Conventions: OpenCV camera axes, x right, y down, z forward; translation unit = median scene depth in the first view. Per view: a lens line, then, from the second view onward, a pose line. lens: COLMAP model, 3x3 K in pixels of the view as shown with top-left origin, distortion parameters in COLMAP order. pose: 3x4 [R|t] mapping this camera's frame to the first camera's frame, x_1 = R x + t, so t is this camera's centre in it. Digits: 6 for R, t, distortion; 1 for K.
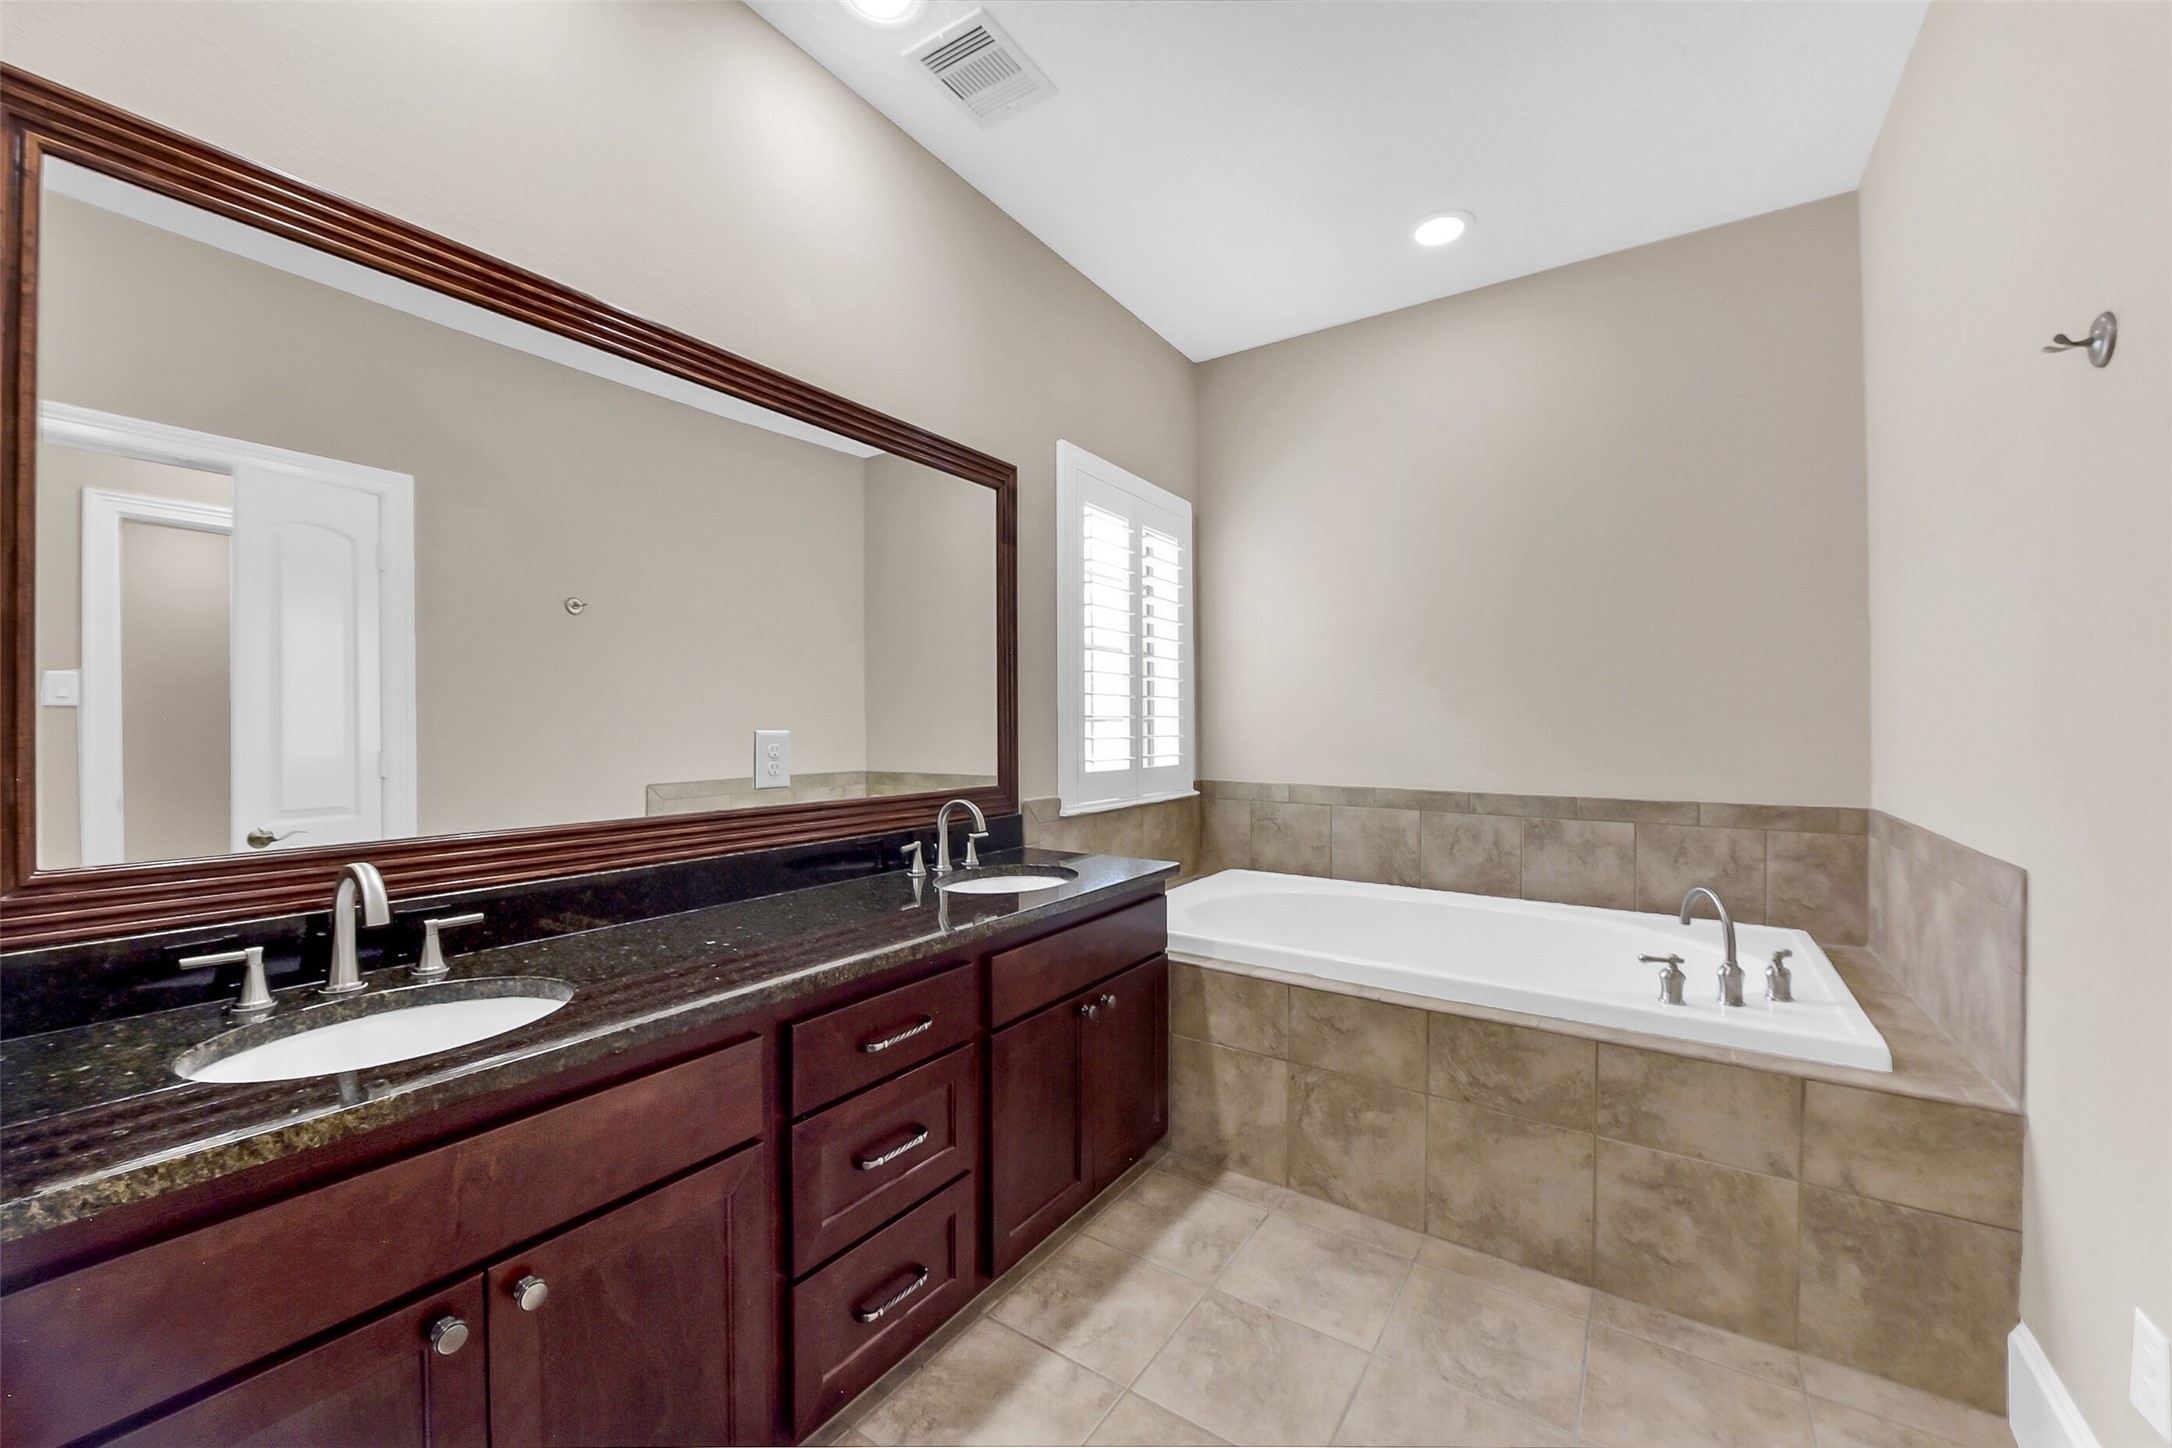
lens RADIAL K [[850.9, 0, 1086.9], [0, 850.9, 724.0], [0, 0, 1]] dist [-0.008027, -0.002878]
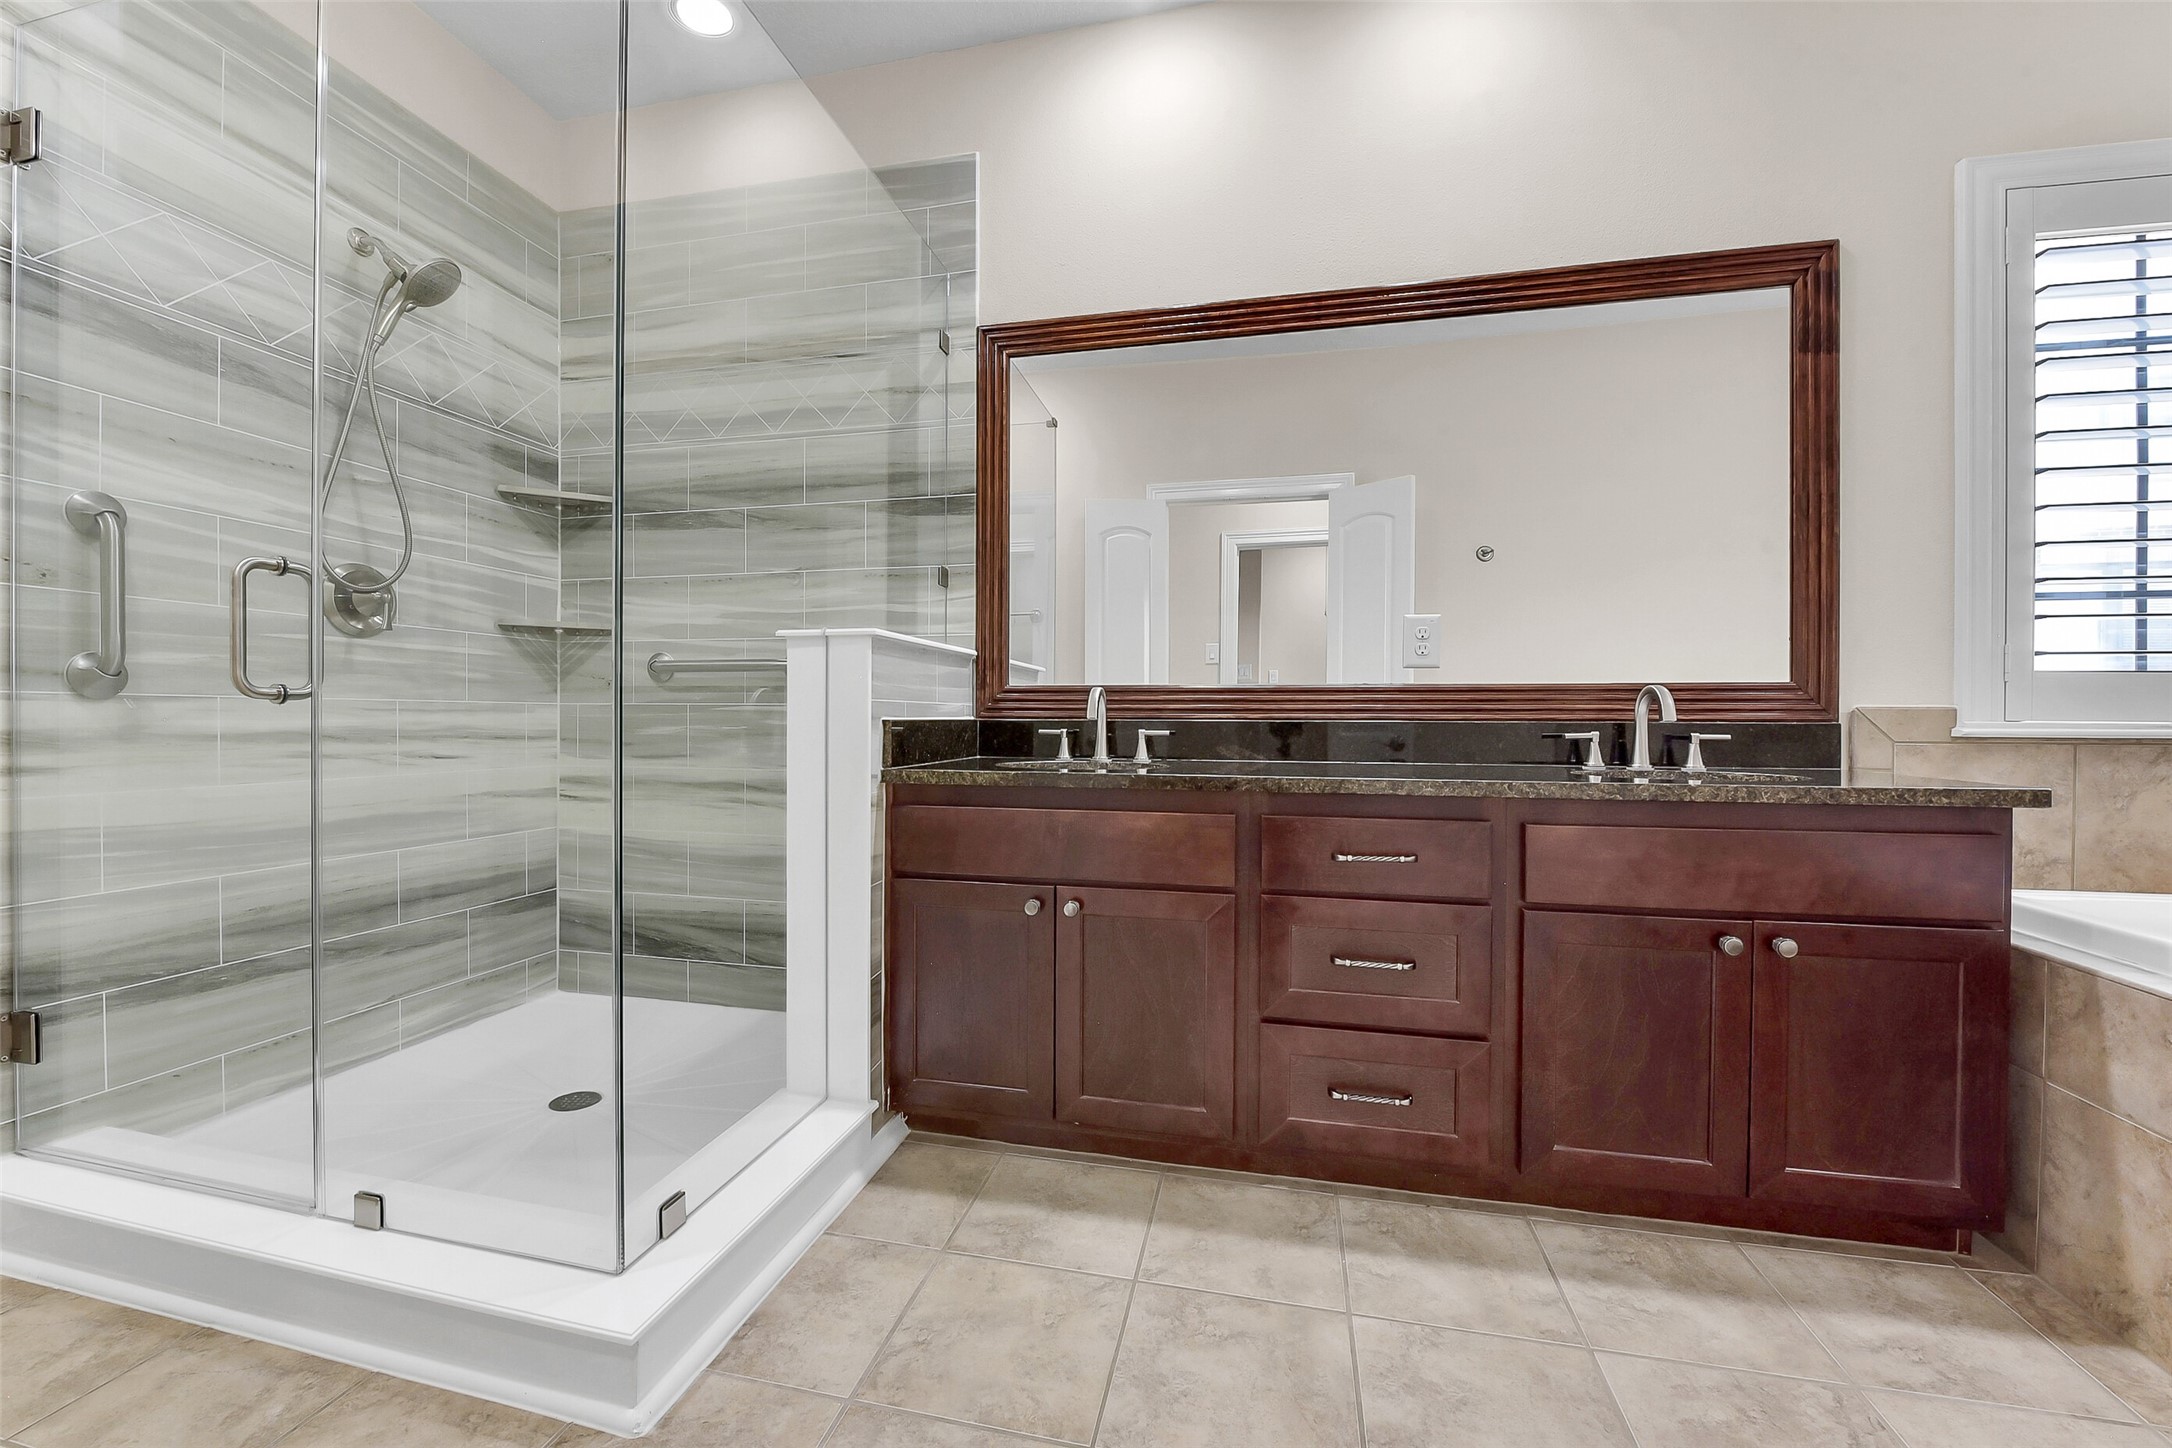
lens RADIAL K [[850.9, 0, 1063.1], [0, 850.9, 732.5], [0, 0, 1]] dist [-0.008027, -0.002878]
pose [[0.343705, 0.020094, -0.938863, 0.430269], [-0.004425, 0.999795, 0.019779, 0.120342], [0.939067, -0.002644, 0.343723, 0.165841]]
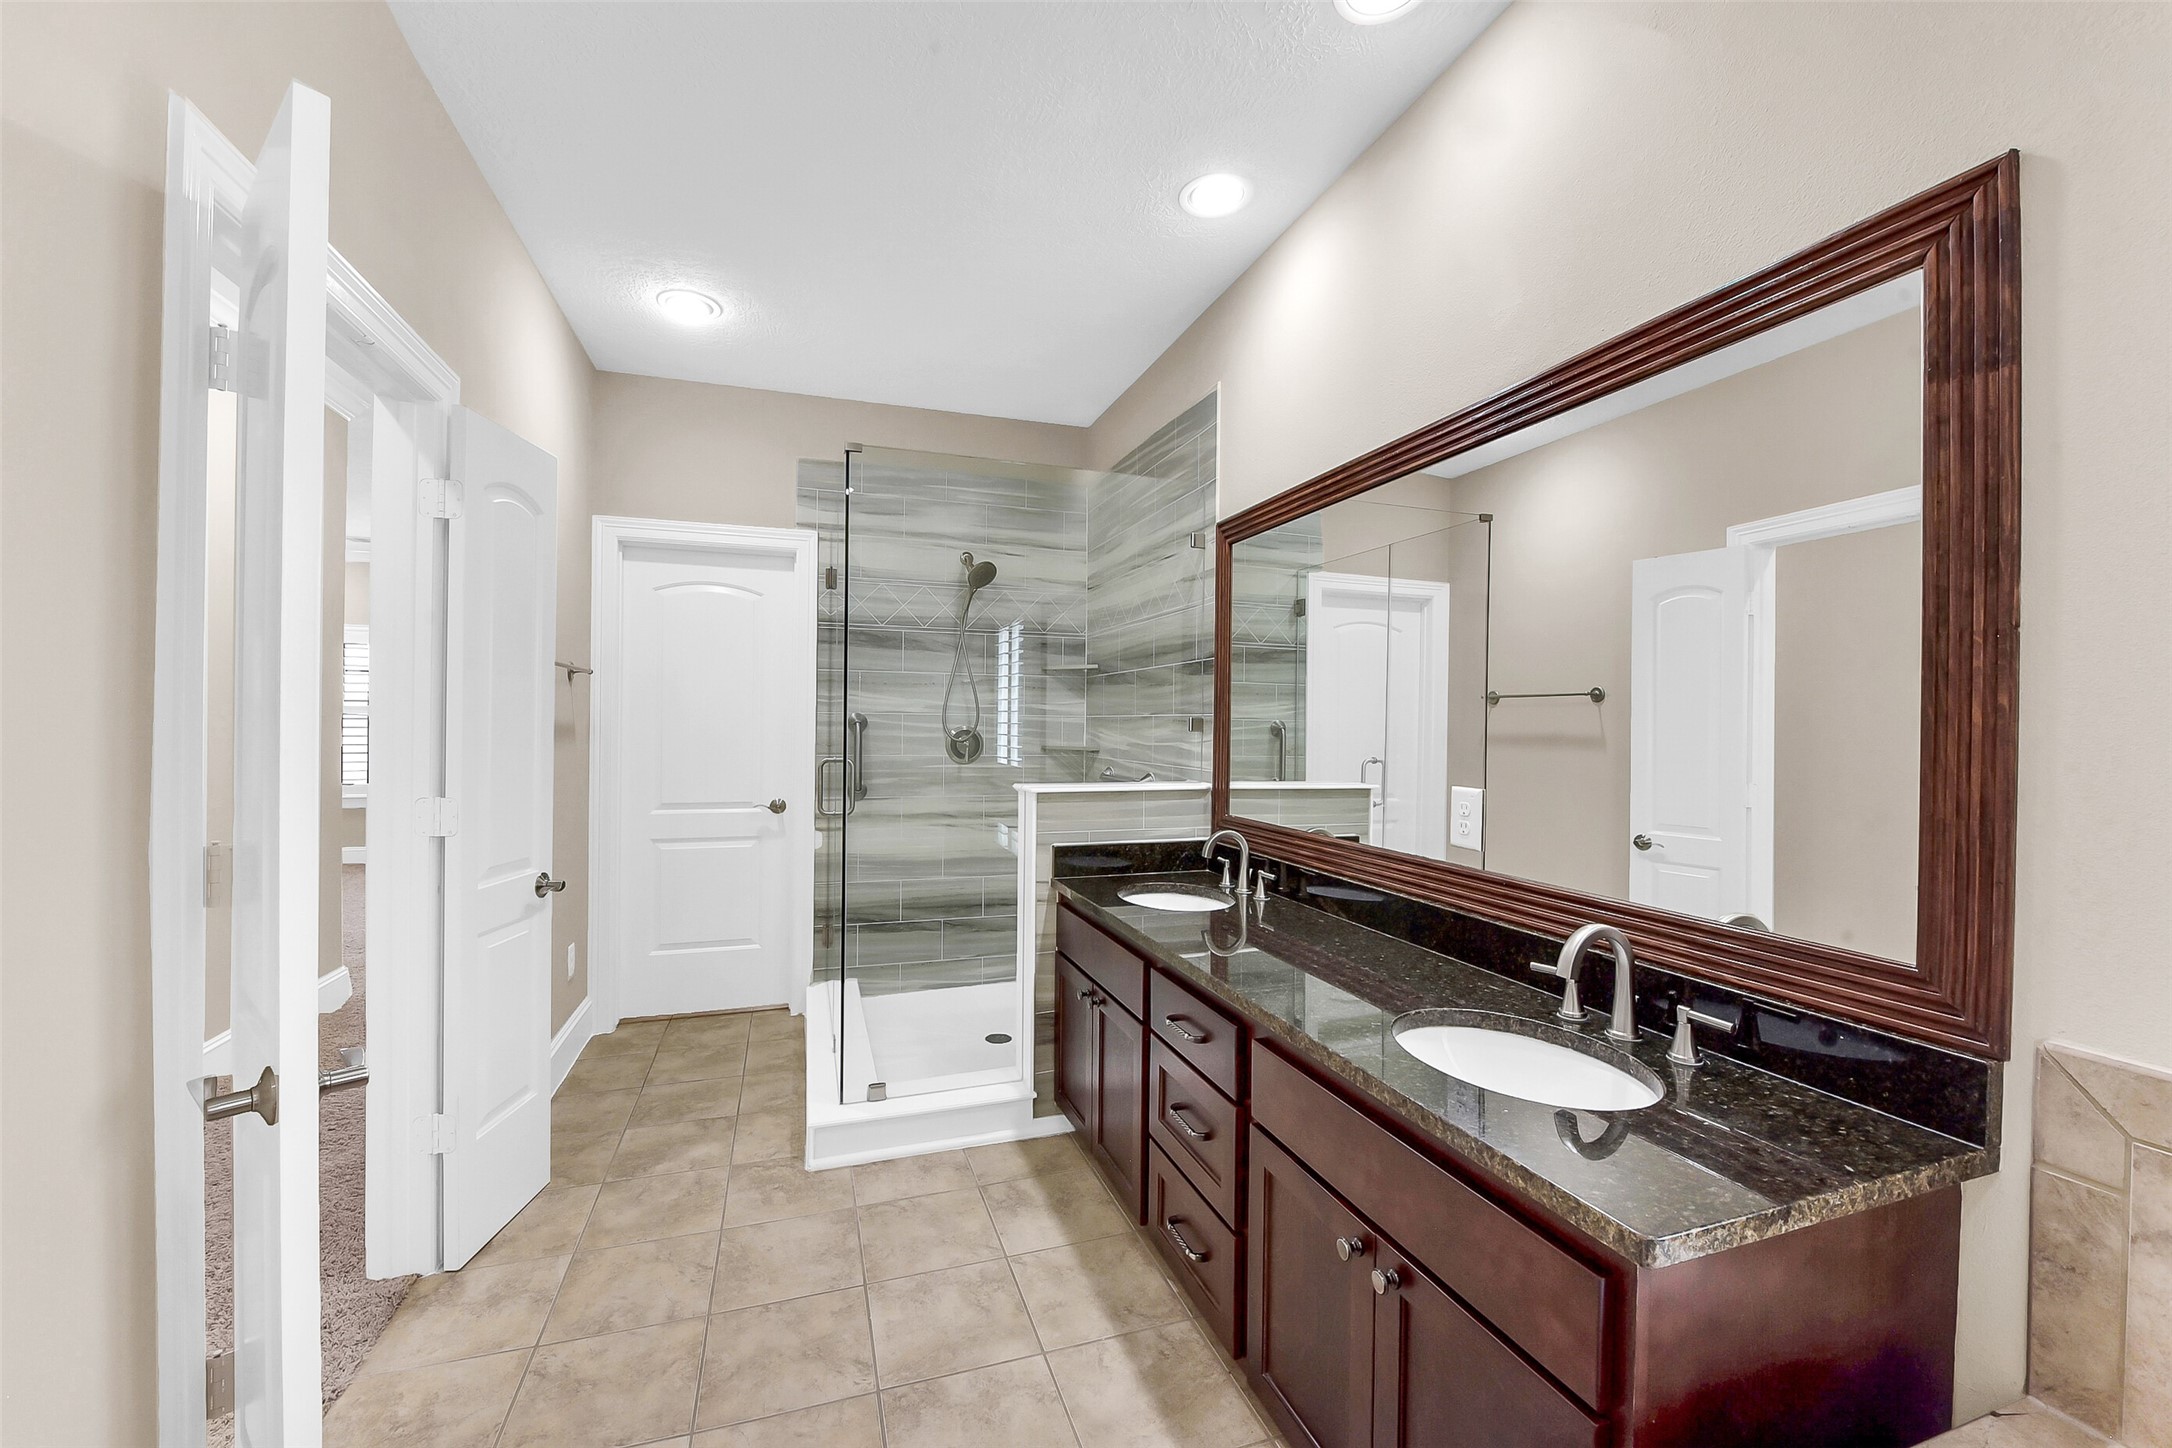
lens RADIAL K [[850.9, 0, 1093.0], [0, 850.9, 735.5], [0, 0, 1]] dist [-0.008027, -0.002878]
pose [[-0.609562, 0.007166, -0.792706, 0.546610], [-0.007942, 0.999854, 0.015145, -0.051788], [0.792699, 0.015527, -0.609416, 1.066692]]
